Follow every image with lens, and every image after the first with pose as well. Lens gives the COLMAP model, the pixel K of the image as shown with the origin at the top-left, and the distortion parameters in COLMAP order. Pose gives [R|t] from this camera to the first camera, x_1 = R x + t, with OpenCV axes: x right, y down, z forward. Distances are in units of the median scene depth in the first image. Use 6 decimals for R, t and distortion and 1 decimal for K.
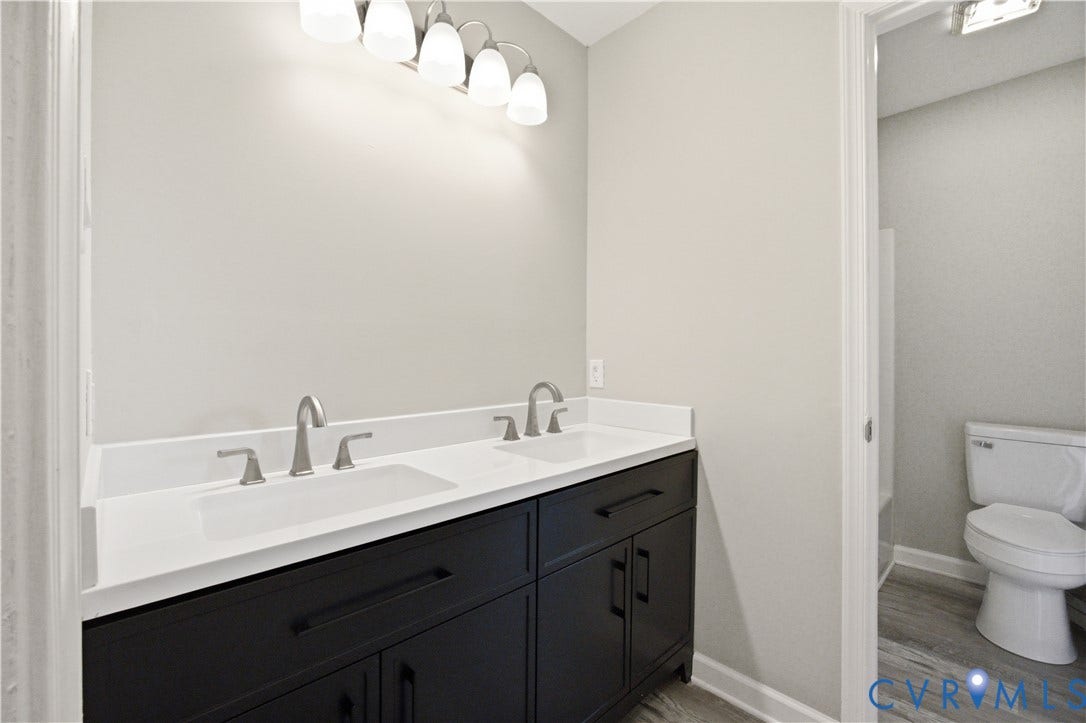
lens RADIAL K [[466.9, 0, 542.4], [0, 466.9, 356.7], [0, 0, 1]] dist [0.016180, 0.002422]
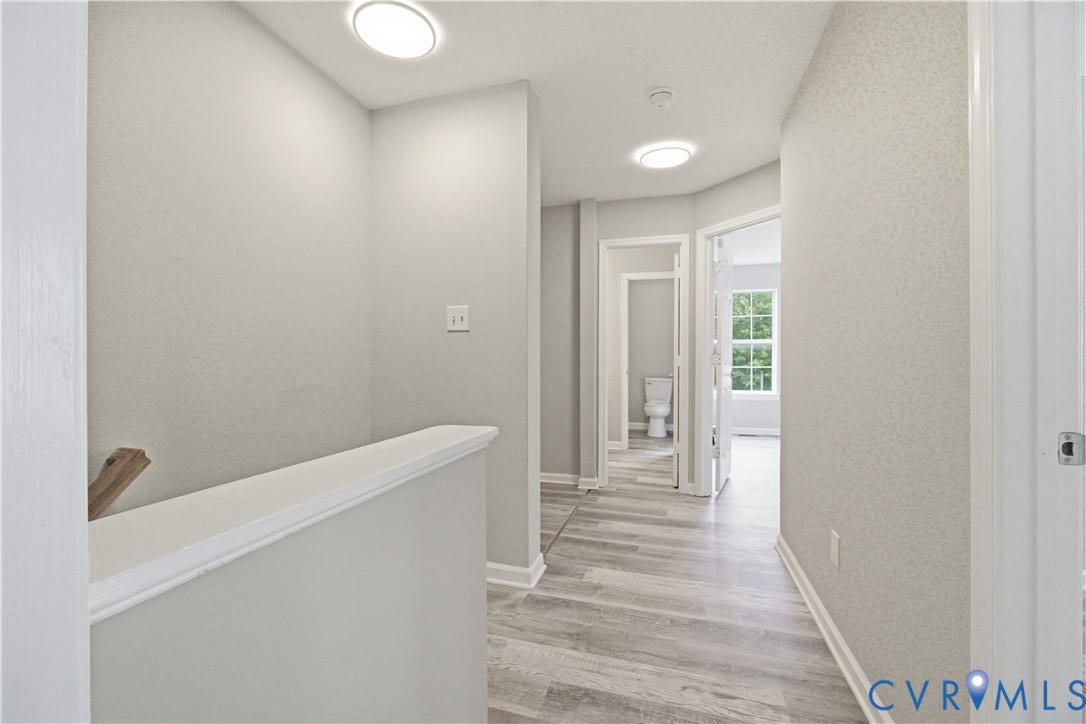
lens RADIAL K [[466.9, 0, 540.3], [0, 466.9, 359.3], [0, 0, 1]] dist [0.016180, 0.002422]
pose [[0.873476, -0.007076, 0.486816, -2.444021], [0.009894, 0.999946, -0.003218, -0.011841], [-0.486767, 0.007627, 0.873499, -2.743618]]
